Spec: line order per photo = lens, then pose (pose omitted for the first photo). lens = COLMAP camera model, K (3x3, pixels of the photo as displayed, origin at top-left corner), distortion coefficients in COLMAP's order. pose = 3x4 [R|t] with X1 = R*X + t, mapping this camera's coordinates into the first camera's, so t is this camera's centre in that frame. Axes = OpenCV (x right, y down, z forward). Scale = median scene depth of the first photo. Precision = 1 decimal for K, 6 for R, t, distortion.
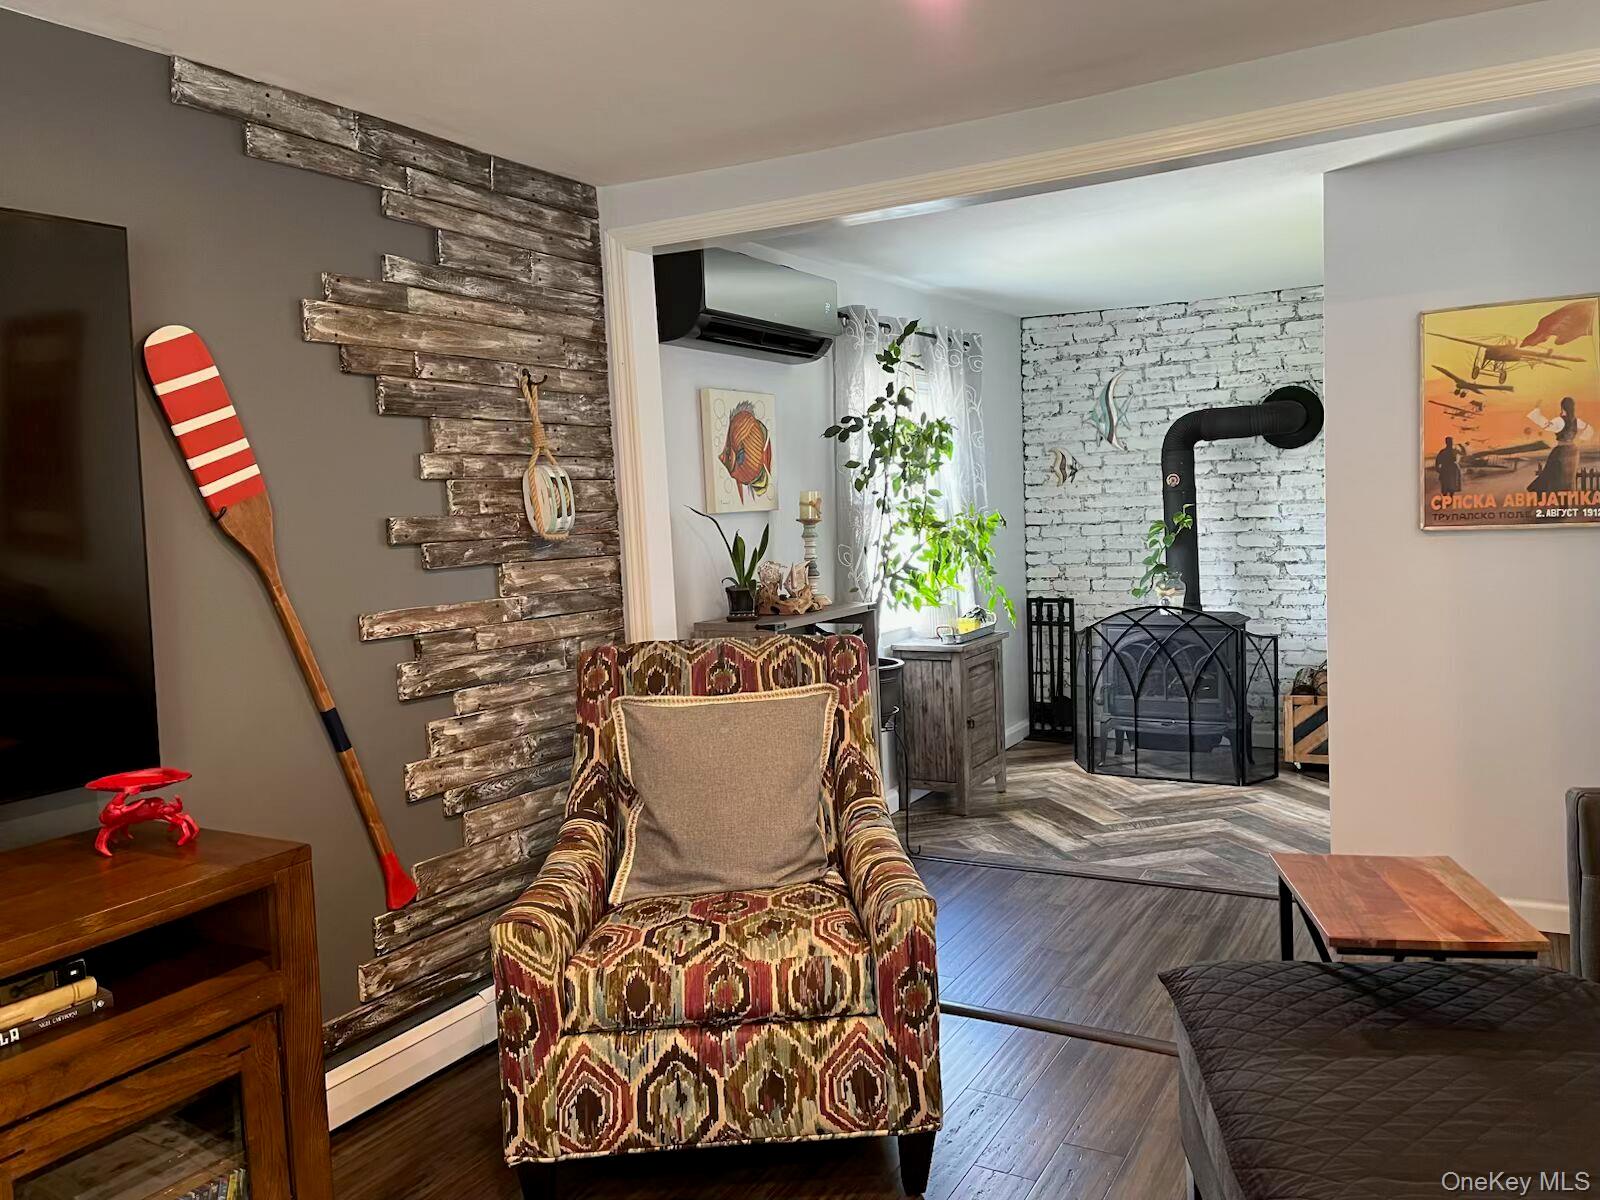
lens RADIAL K [[1235.0, 0, 807.9], [0, 1235.0, 595.1], [0, 0, 1]] dist [0.053757, -0.062216]
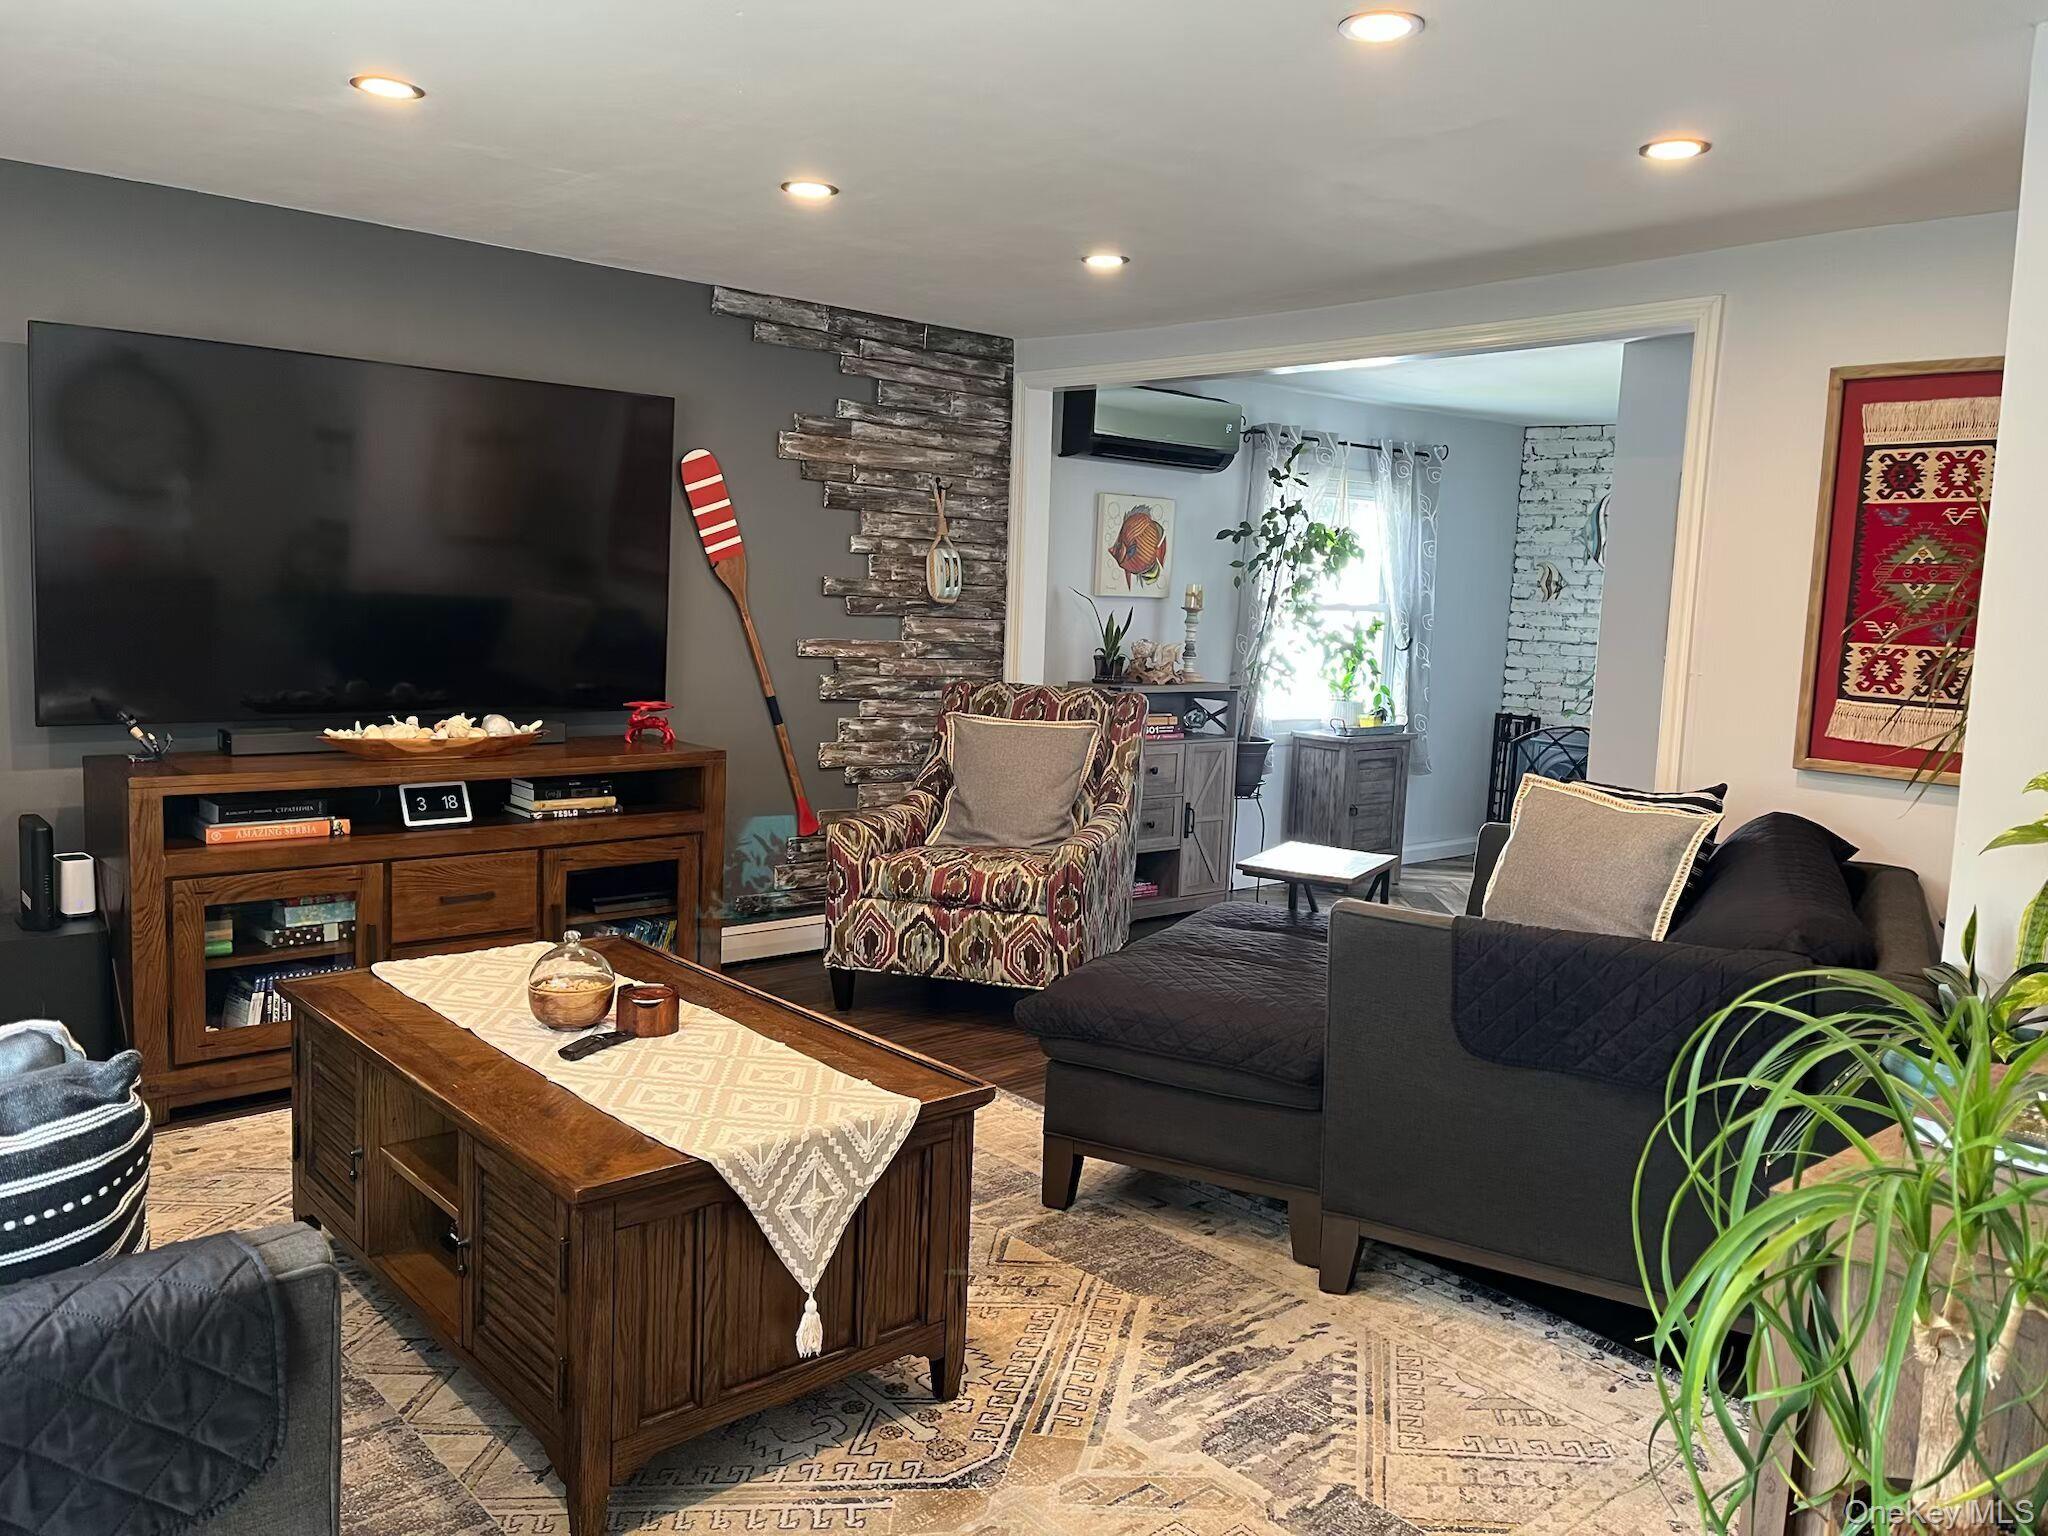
lens RADIAL K [[1580.8, 0, 1021.7], [0, 1580.8, 769.6], [0, 0, 1]] dist [0.053757, -0.062216]
pose [[0.942947, 0.120438, -0.310394, 0.487006], [-0.107390, 0.992473, 0.058855, 0.029528], [0.315147, -0.022164, 0.948784, -0.709982]]
